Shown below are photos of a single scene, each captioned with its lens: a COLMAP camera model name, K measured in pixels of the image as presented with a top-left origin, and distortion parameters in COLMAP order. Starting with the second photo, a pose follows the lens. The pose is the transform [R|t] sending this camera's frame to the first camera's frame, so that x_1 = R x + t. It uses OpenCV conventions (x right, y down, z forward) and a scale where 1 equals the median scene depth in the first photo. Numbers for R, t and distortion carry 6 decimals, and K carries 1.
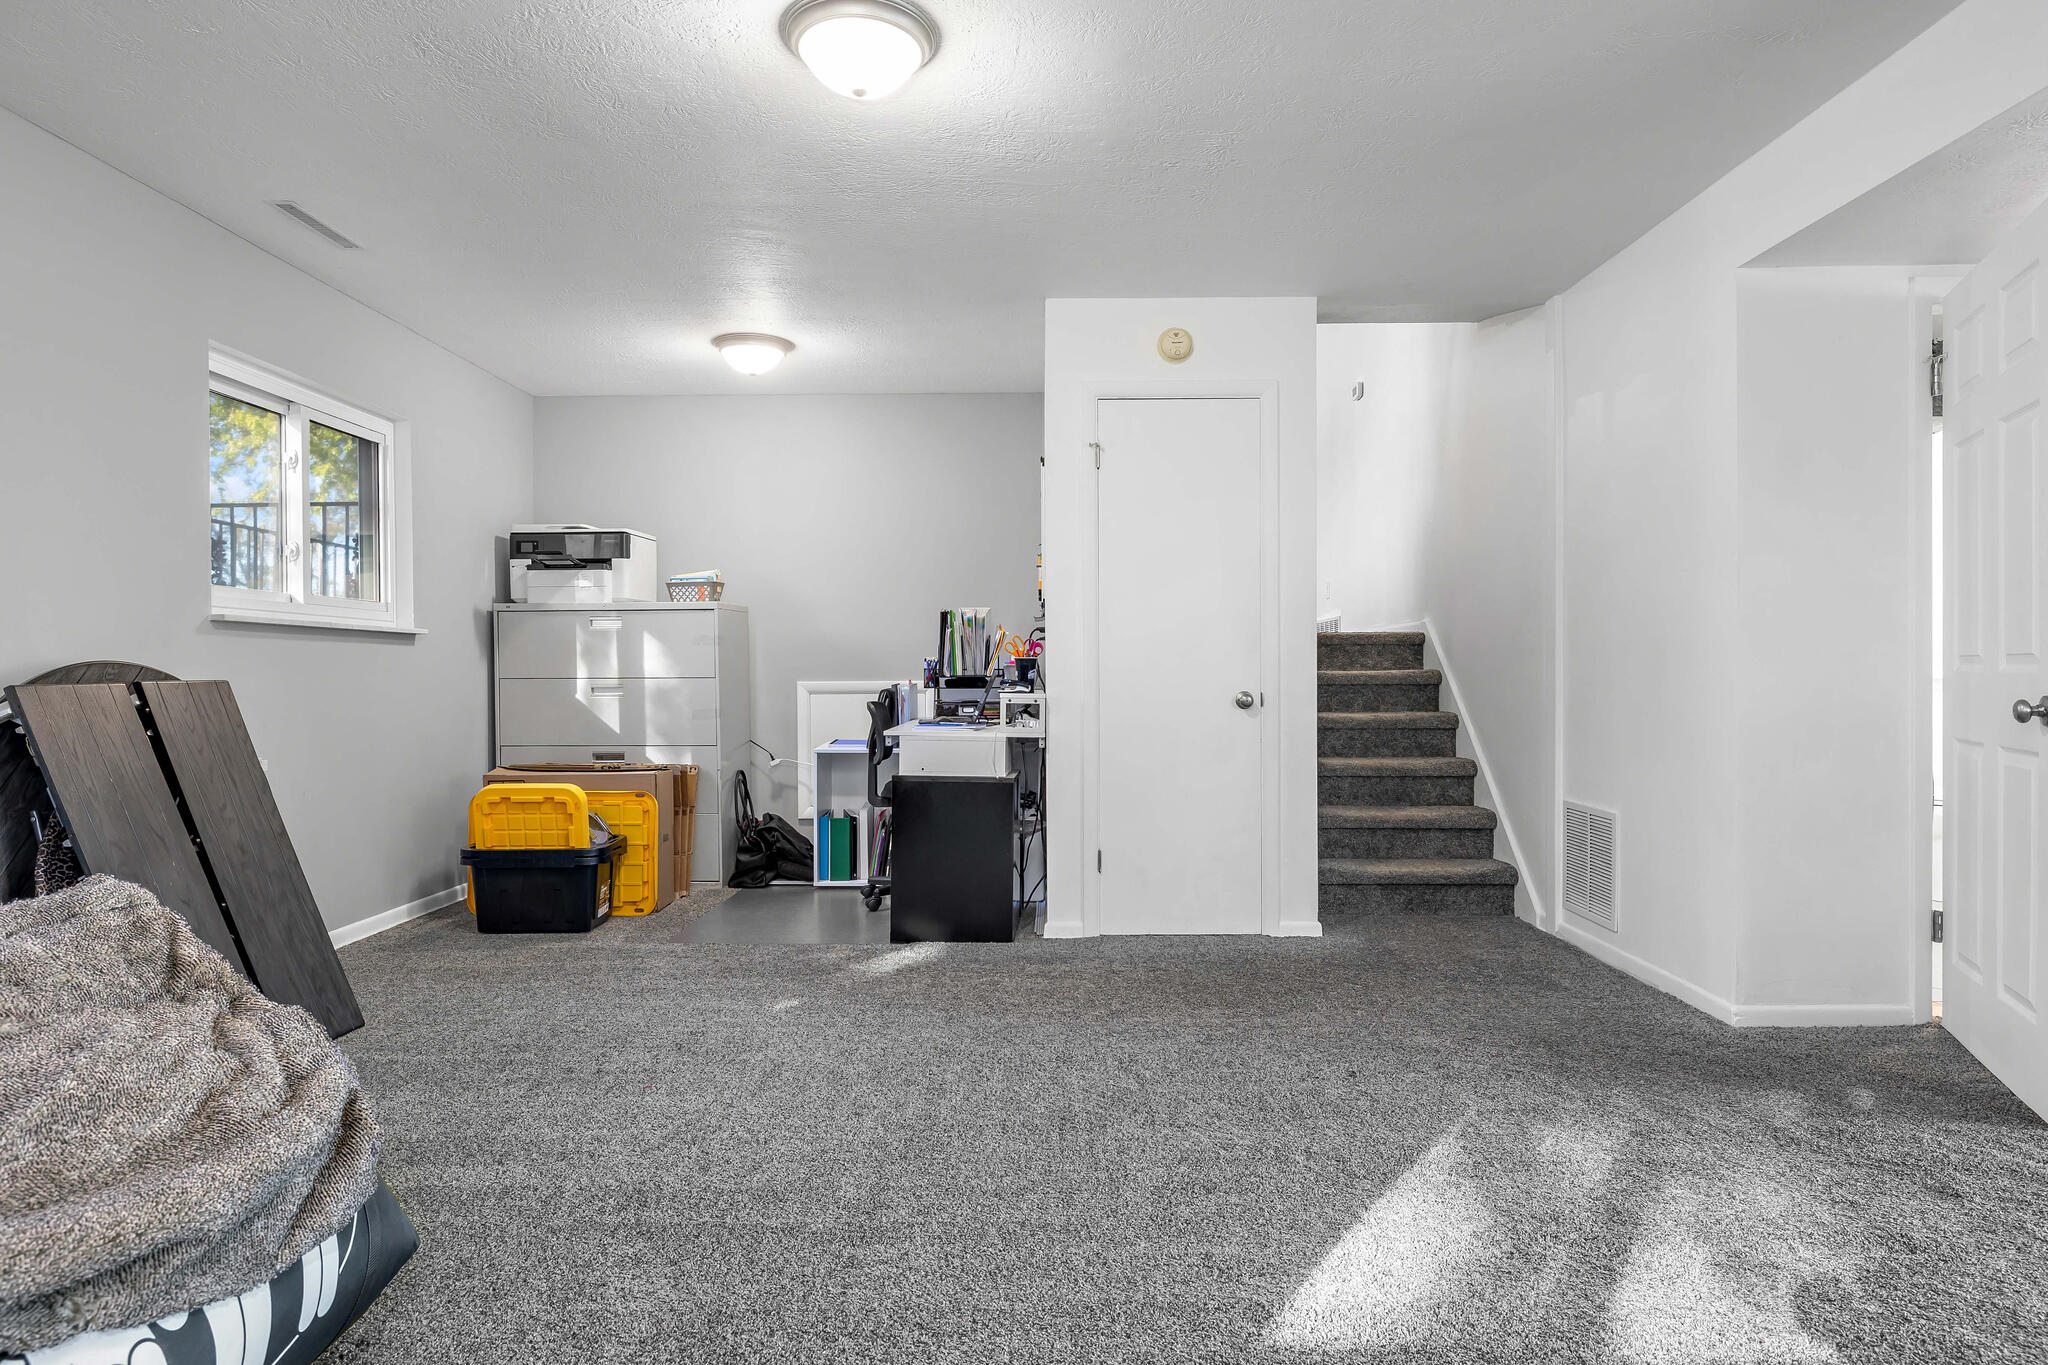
lens RADIAL K [[1164.7, 0, 1016.1], [0, 1164.7, 683.7], [0, 0, 1]] dist [0.002495, 0.001079]
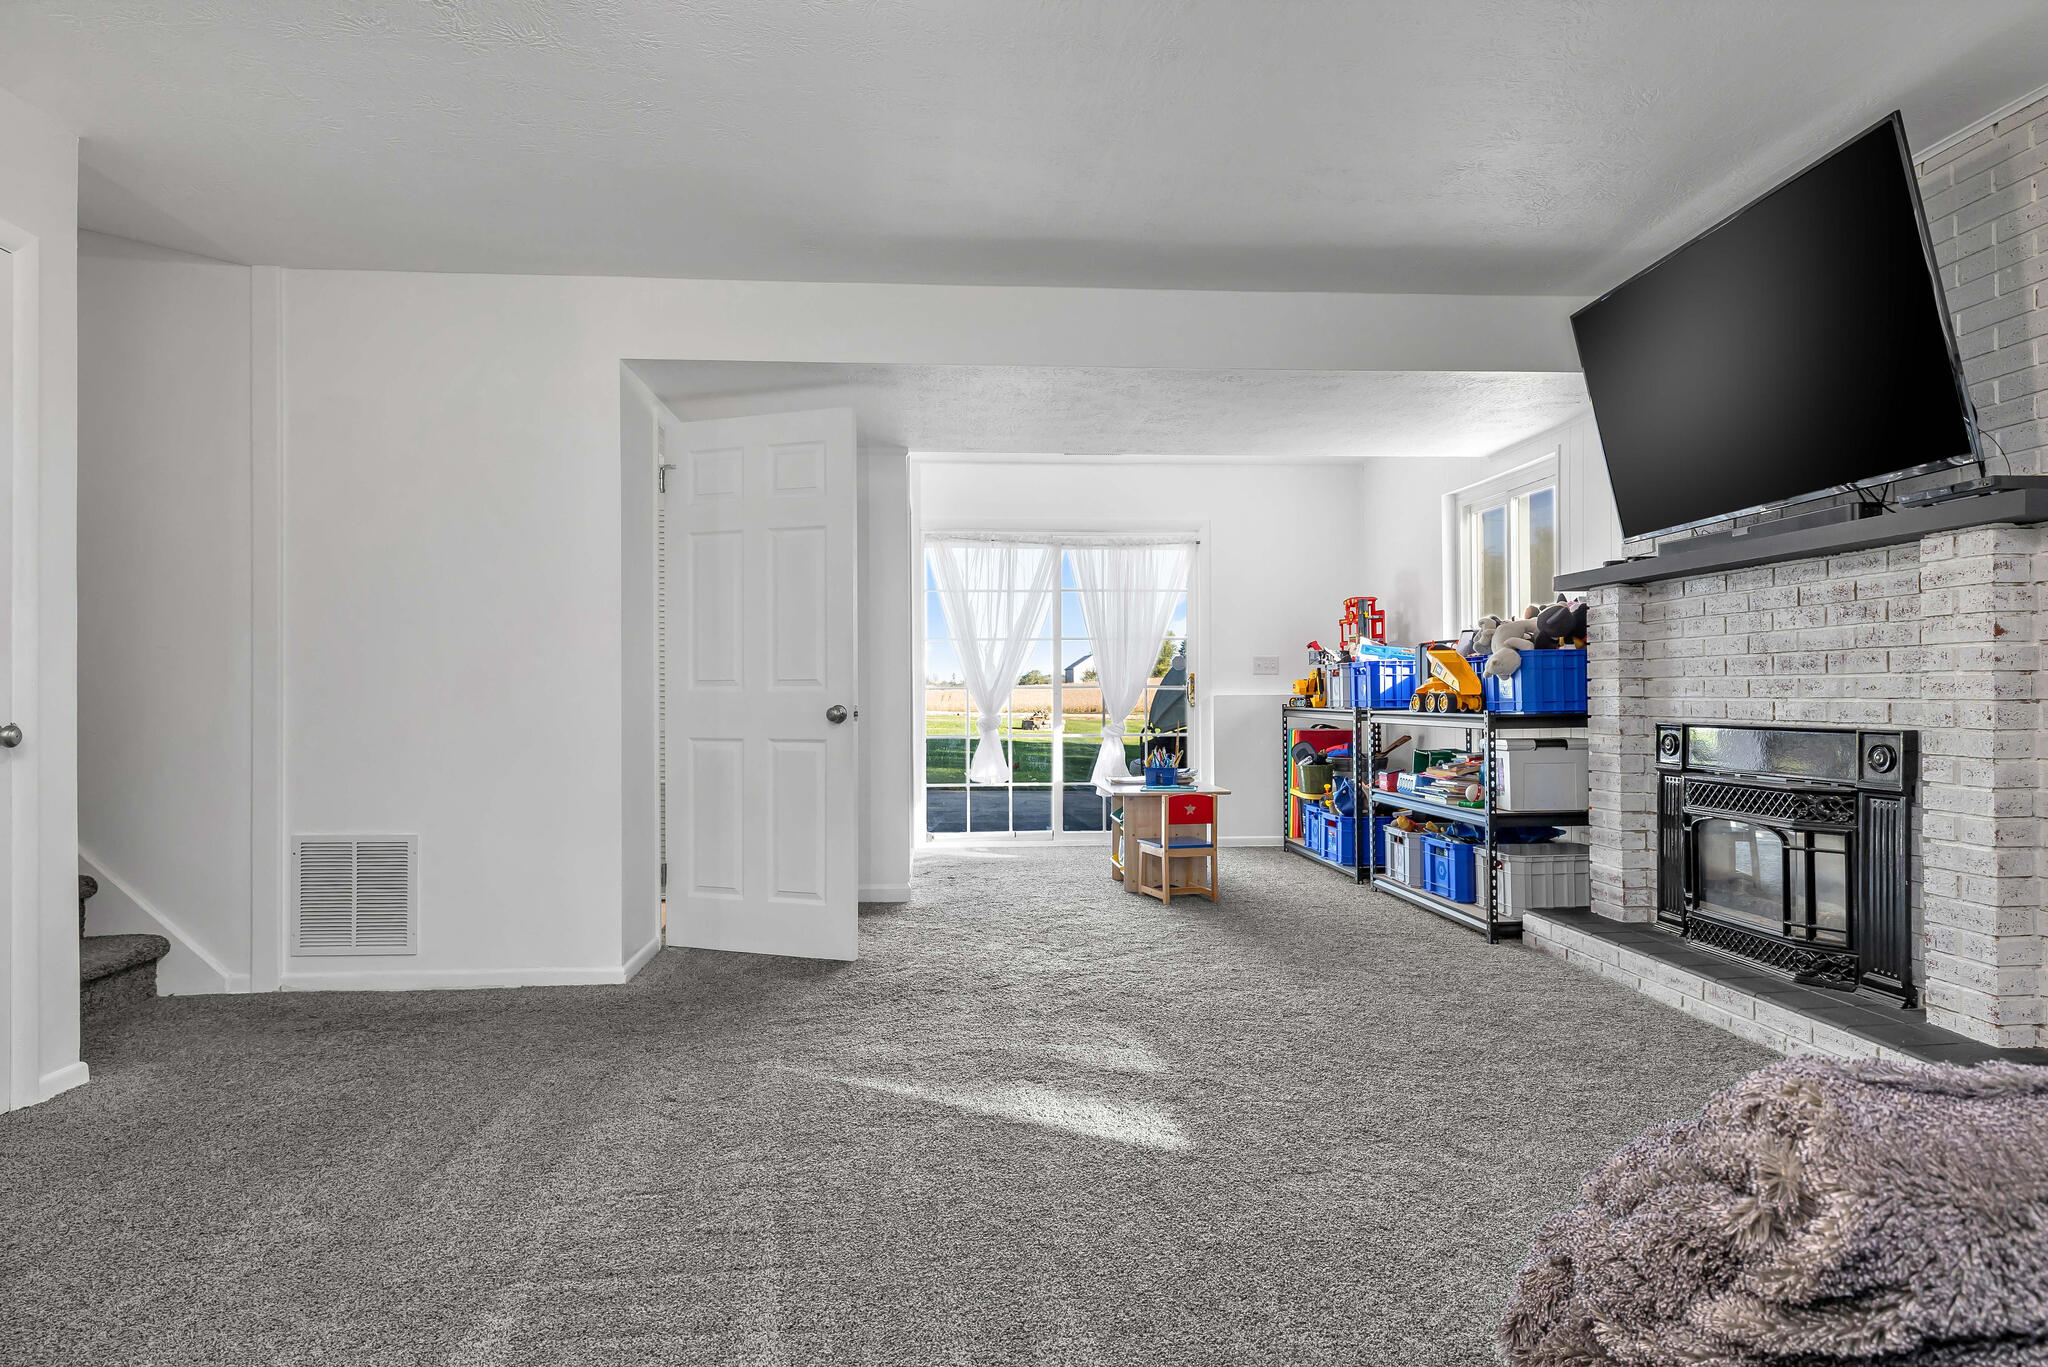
lens RADIAL K [[1164.7, 0, 1016.1], [0, 1164.7, 684.7], [0, 0, 1]] dist [0.002495, 0.001079]
pose [[-0.095834, 0.011512, 0.995331, -0.797161], [0.014072, 0.999849, -0.010209, 0.001162], [-0.995298, 0.013028, -0.095982, 0.894757]]
